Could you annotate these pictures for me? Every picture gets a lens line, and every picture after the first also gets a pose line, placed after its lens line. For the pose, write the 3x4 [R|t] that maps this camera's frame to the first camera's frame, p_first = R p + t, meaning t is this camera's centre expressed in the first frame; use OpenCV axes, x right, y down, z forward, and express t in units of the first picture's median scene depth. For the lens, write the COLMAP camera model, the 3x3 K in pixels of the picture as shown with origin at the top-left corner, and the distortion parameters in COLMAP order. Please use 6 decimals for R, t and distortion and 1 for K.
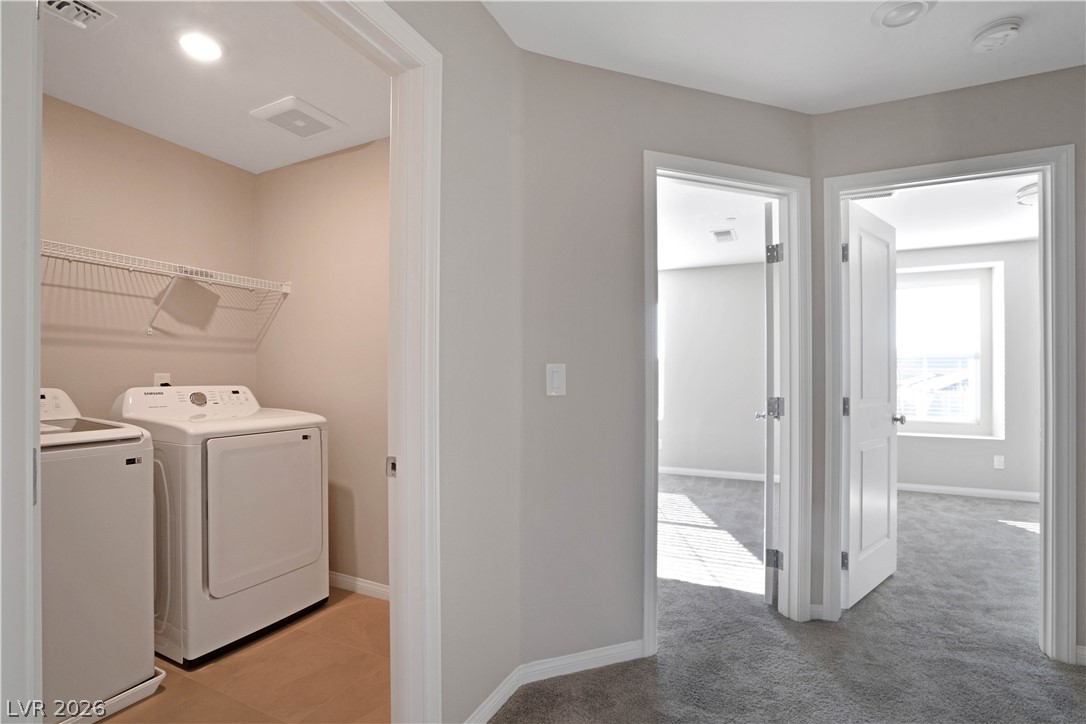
lens RADIAL K [[512.0, 0, 539.9], [0, 512.0, 366.5], [0, 0, 1]] dist [-0.055336, 0.023175]
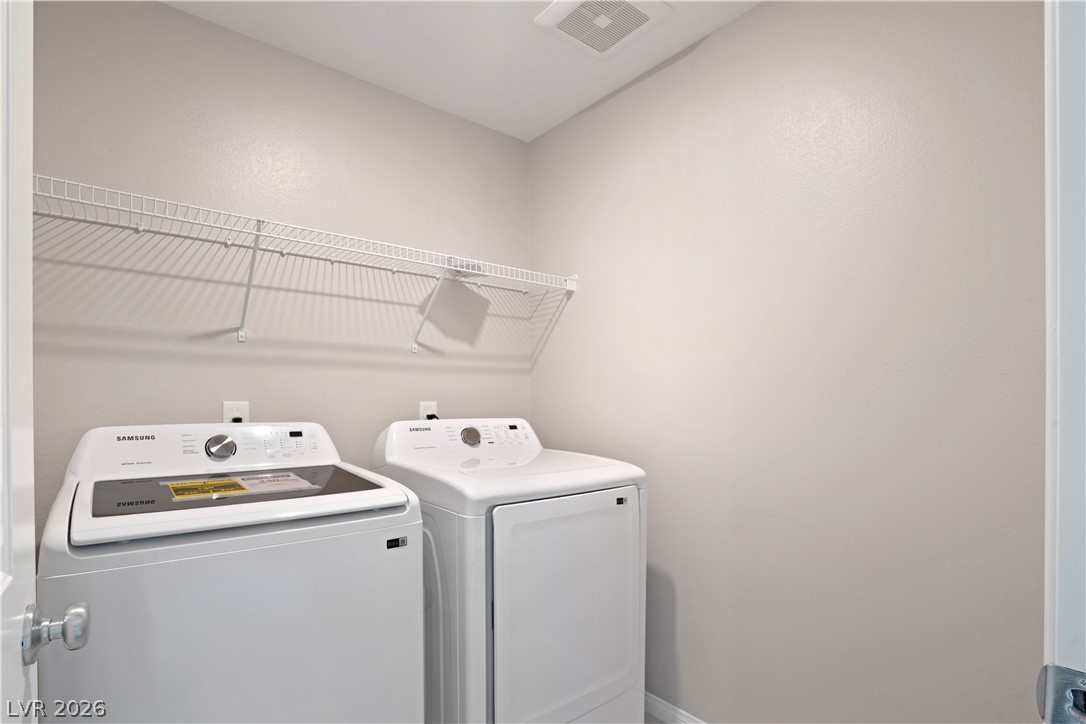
lens RADIAL K [[520.5, 0, 538.6], [0, 520.5, 384.5], [0, 0, 1]] dist [-0.058125, 0.025815]
pose [[0.911095, -0.015485, -0.411905, -0.274969], [0.010390, 0.999839, -0.014606, 0.000454], [0.412065, 0.009028, 0.911110, 0.345084]]
